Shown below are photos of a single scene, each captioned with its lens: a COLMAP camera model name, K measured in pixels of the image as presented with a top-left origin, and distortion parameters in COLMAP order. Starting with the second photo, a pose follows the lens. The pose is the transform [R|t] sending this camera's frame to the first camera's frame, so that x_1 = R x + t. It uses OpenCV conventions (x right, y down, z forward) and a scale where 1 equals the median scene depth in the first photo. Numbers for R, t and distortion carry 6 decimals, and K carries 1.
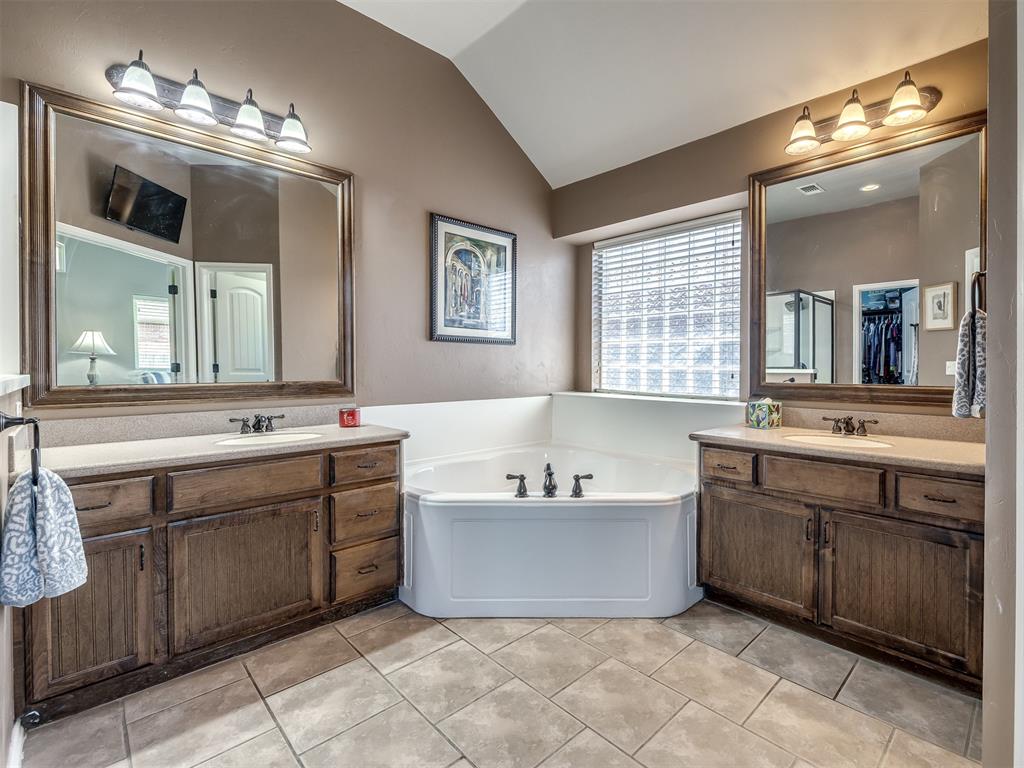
lens RADIAL K [[489.2, 0, 548.8], [0, 489.2, 373.8], [0, 0, 1]] dist [0.000293, 0.000451]
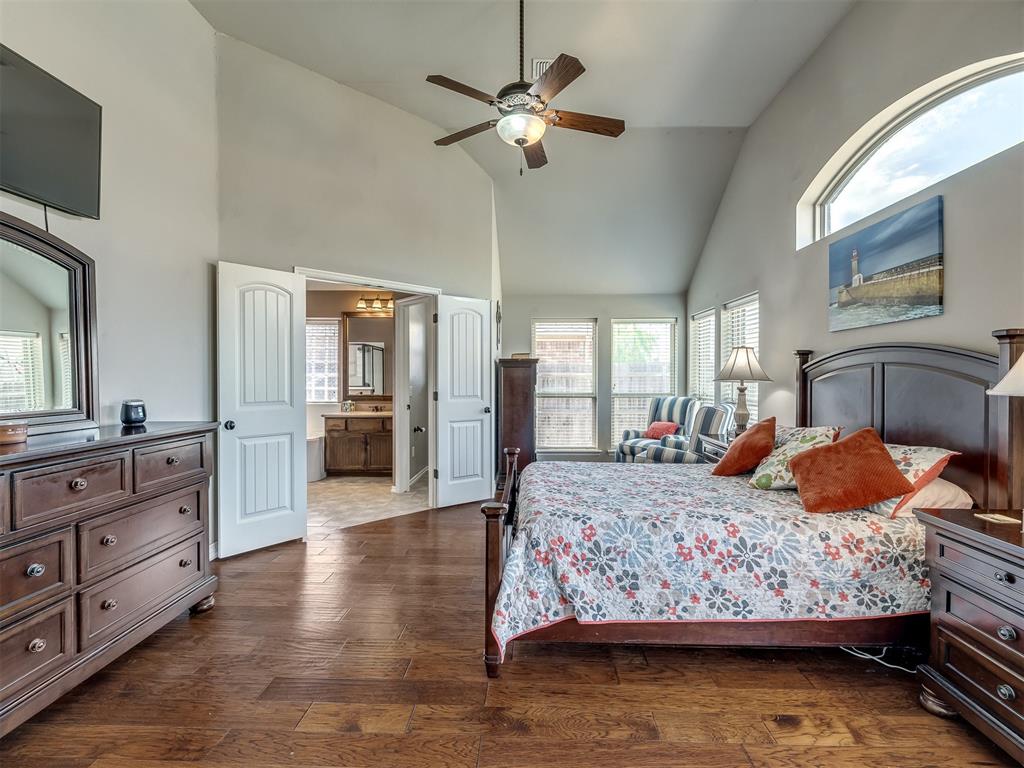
lens RADIAL K [[489.2, 0, 538.5], [0, 489.2, 379.0], [0, 0, 1]] dist [0.000293, 0.000451]
pose [[0.700087, -0.001006, 0.714057, -0.703690], [0.011434, 0.999887, -0.009802, -0.028209], [-0.713966, 0.015027, 0.700019, -1.532820]]
